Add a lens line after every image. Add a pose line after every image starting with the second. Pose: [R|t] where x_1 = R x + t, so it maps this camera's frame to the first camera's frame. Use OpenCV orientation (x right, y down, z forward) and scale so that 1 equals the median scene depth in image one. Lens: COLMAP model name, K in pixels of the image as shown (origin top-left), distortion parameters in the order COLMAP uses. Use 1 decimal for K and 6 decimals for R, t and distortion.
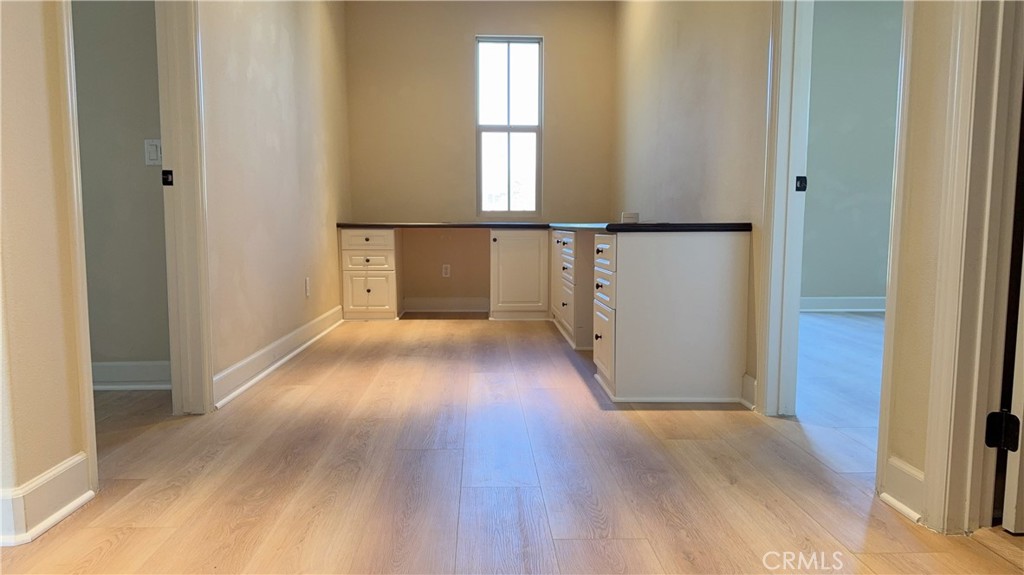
lens RADIAL K [[680.3, 0, 512.0], [0, 680.3, 287.5], [0, 0, 1]] dist [0.089572, -0.000775]
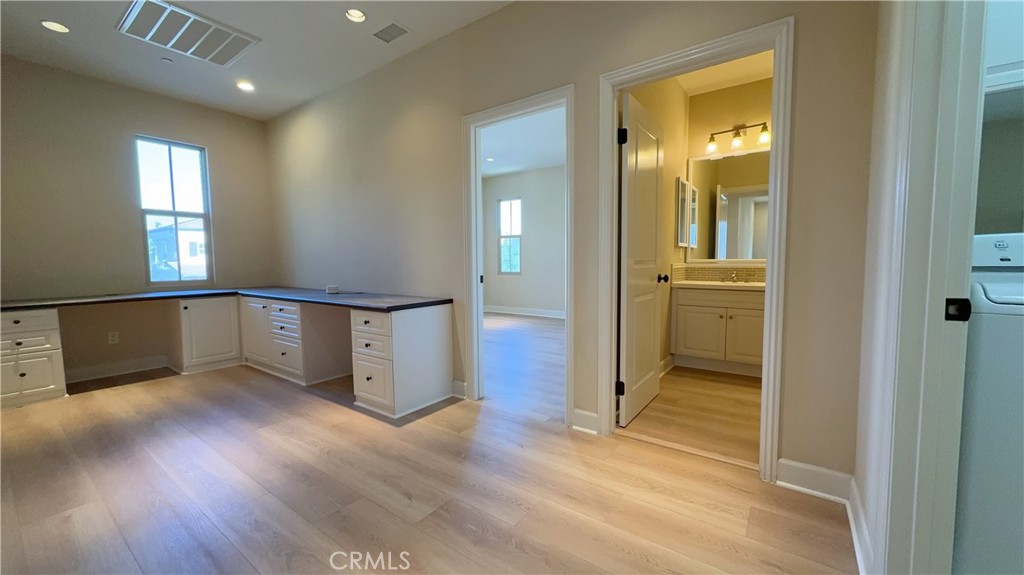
lens RADIAL K [[388.6, 0, 512.0], [0, 388.6, 287.5], [0, 0, 1]] dist [0.001923, 0.000285]
pose [[0.632262, -0.062432, 0.772235, -0.190332], [0.084249, 0.996378, 0.011576, -0.065437], [-0.770160, 0.057741, 0.635231, 0.114624]]
